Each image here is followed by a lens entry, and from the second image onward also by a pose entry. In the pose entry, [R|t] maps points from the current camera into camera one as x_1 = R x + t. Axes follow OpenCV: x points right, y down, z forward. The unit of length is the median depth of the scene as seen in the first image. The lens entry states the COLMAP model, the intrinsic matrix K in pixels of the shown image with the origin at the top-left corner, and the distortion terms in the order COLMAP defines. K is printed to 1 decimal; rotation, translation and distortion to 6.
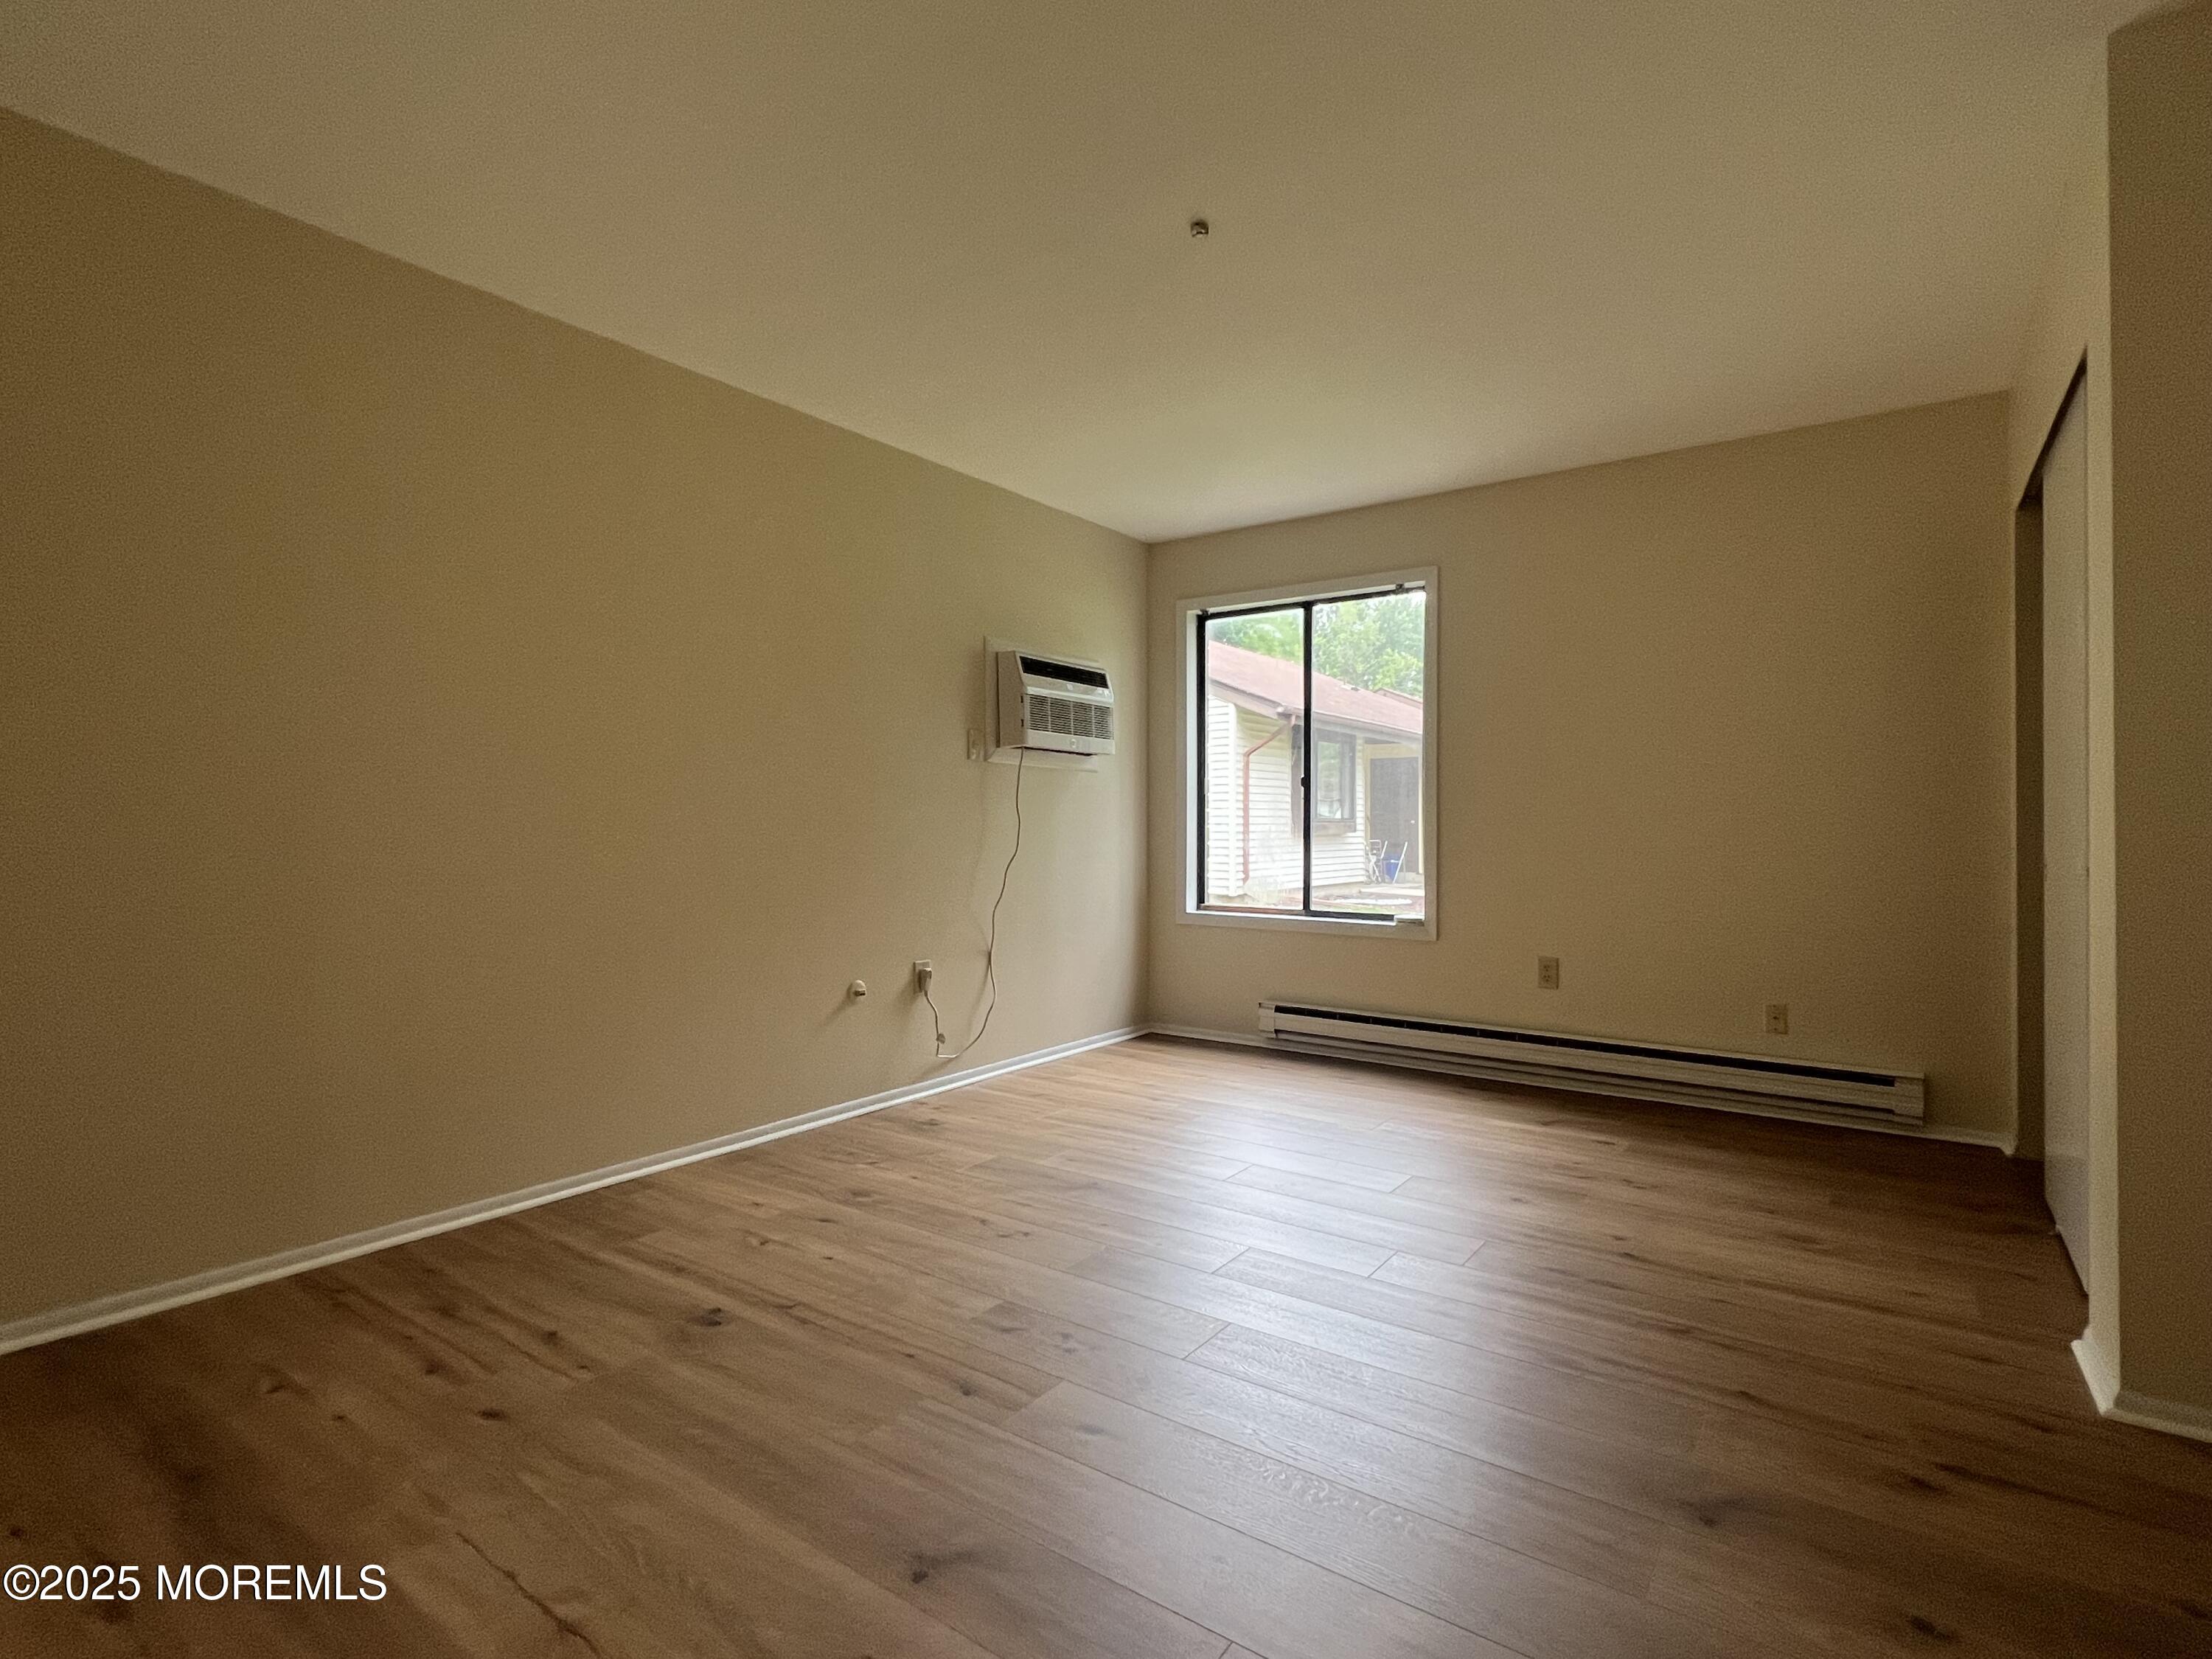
lens RADIAL K [[1086.6, 0, 1105.7], [0, 1086.6, 825.7], [0, 0, 1]] dist [0.001472, 0.000436]
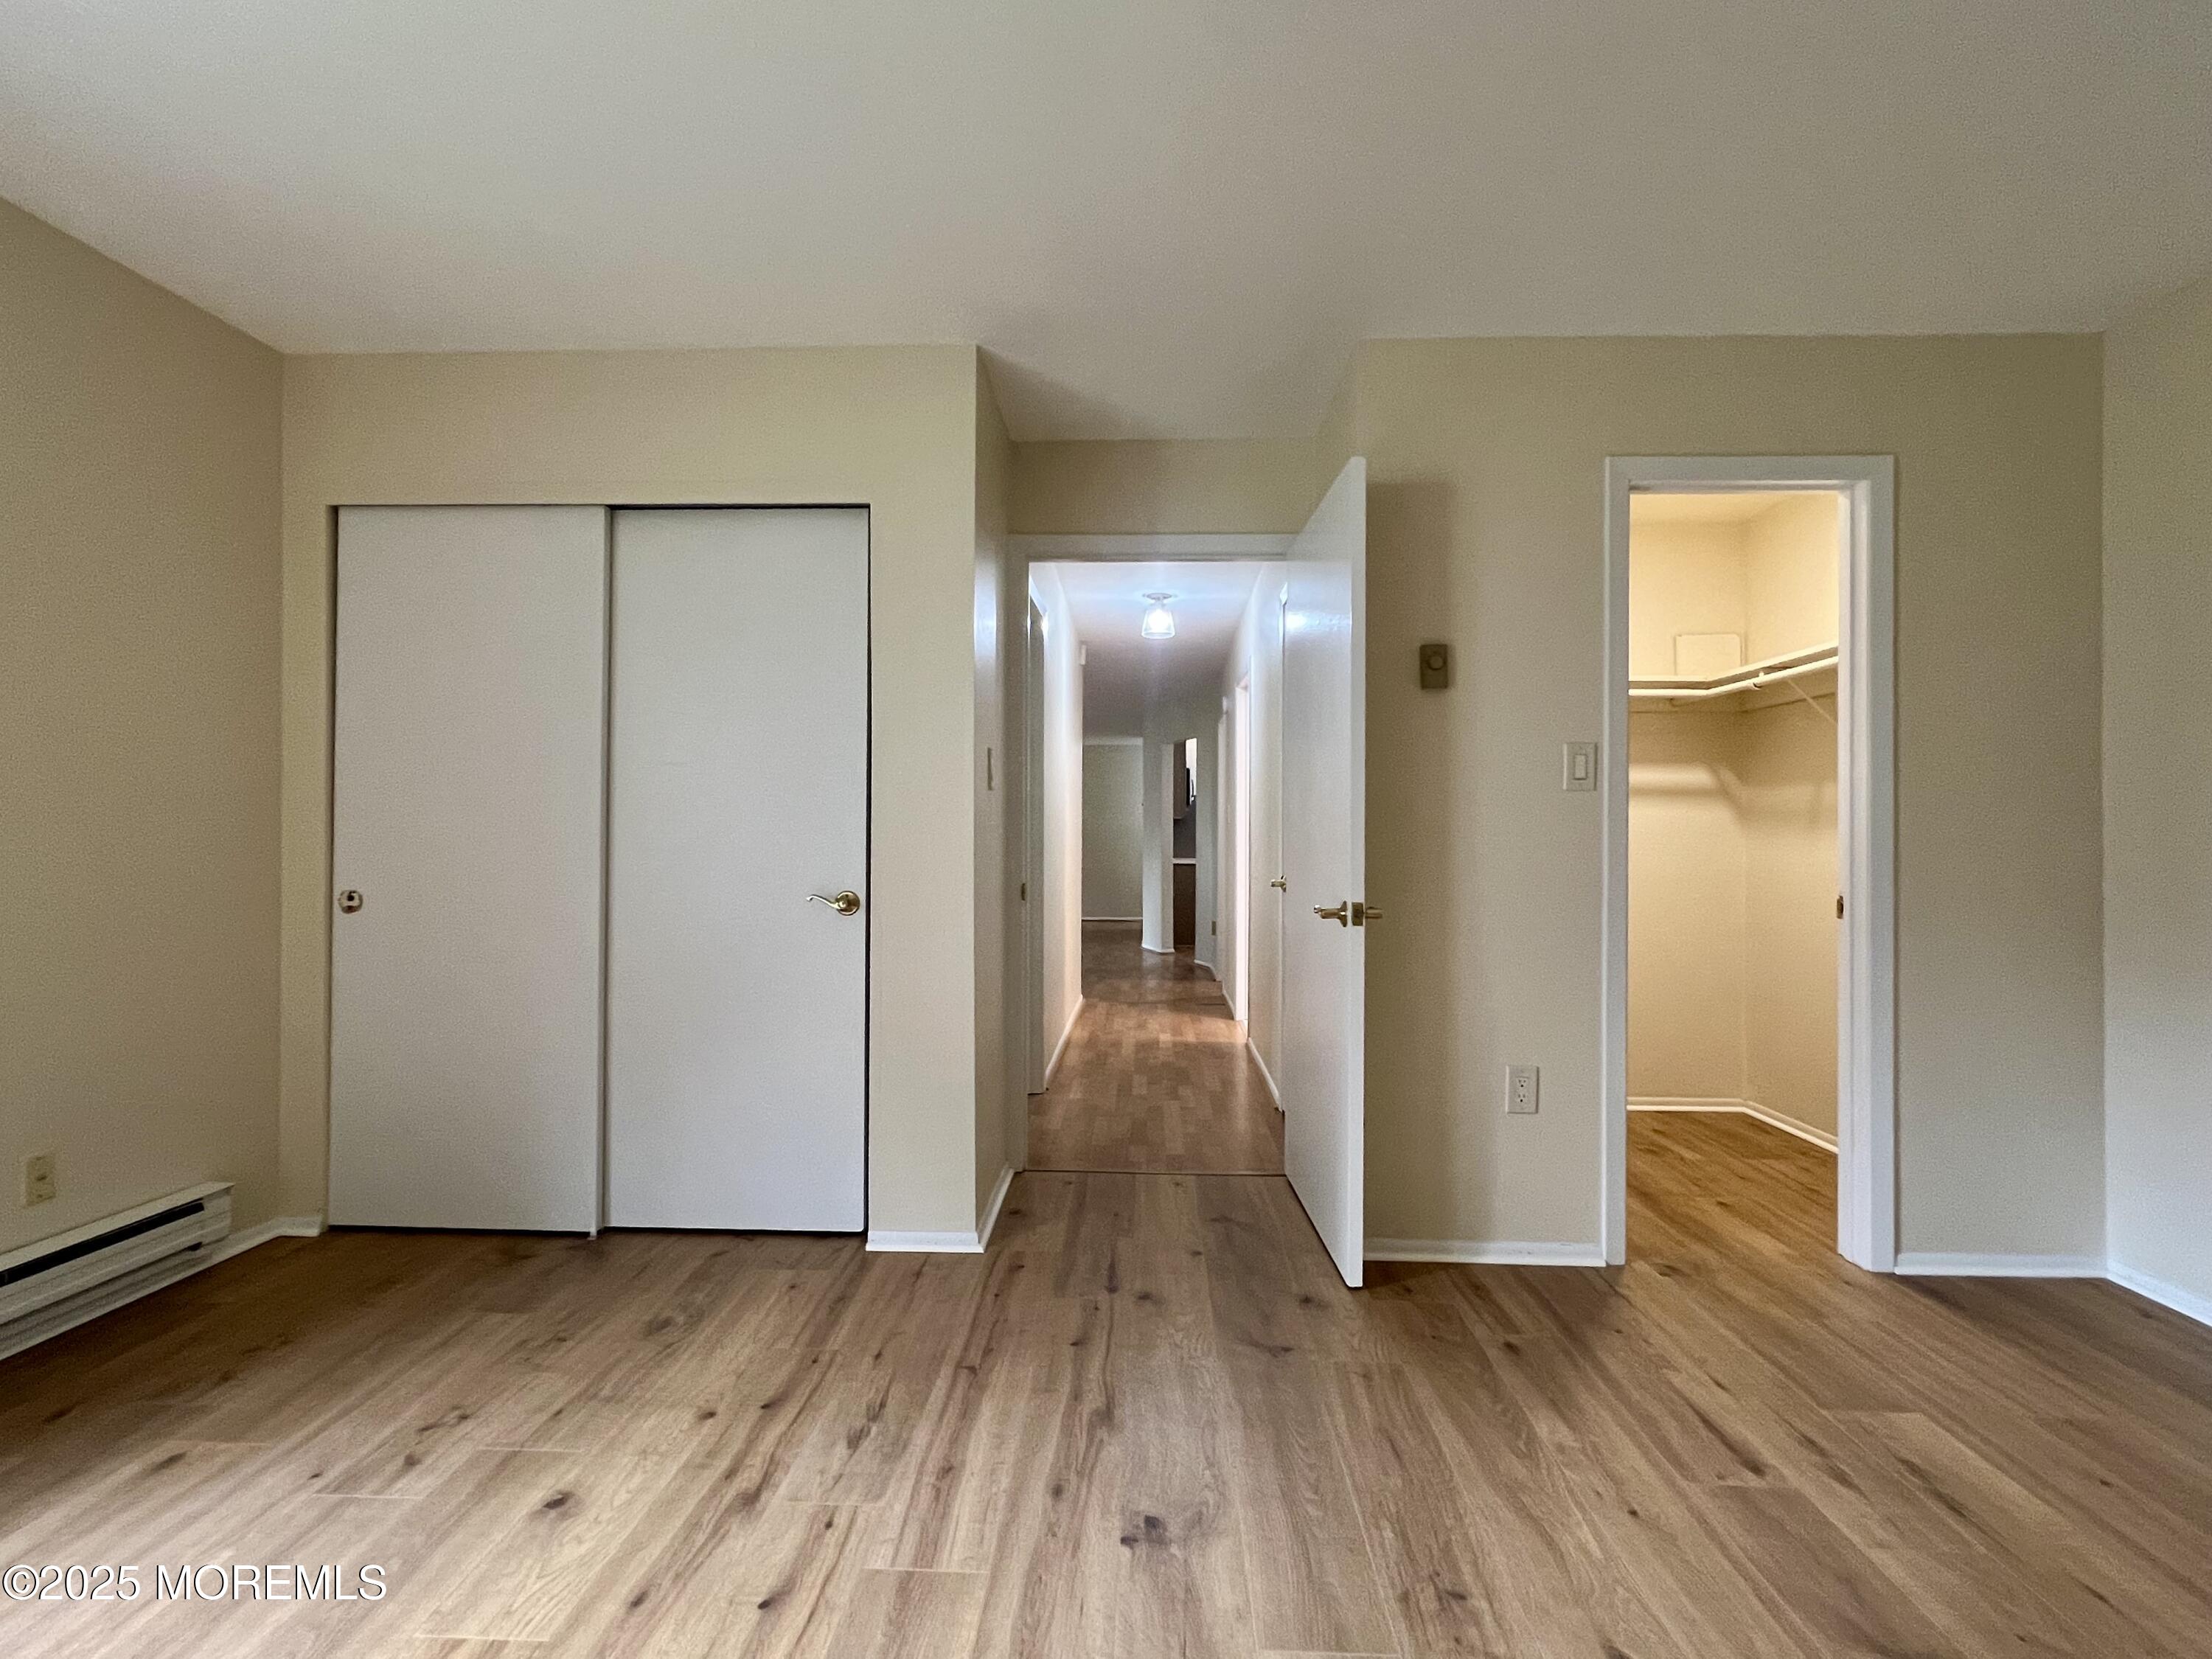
lens RADIAL K [[1086.6, 0, 1105.7], [0, 1086.6, 825.7], [0, 0, 1]] dist [0.001472, 0.000436]
pose [[-0.539697, 0.008820, 0.841813, -0.318852], [-0.001389, 0.999934, -0.011368, -0.020848], [-0.841858, -0.007304, -0.539650, 1.194222]]
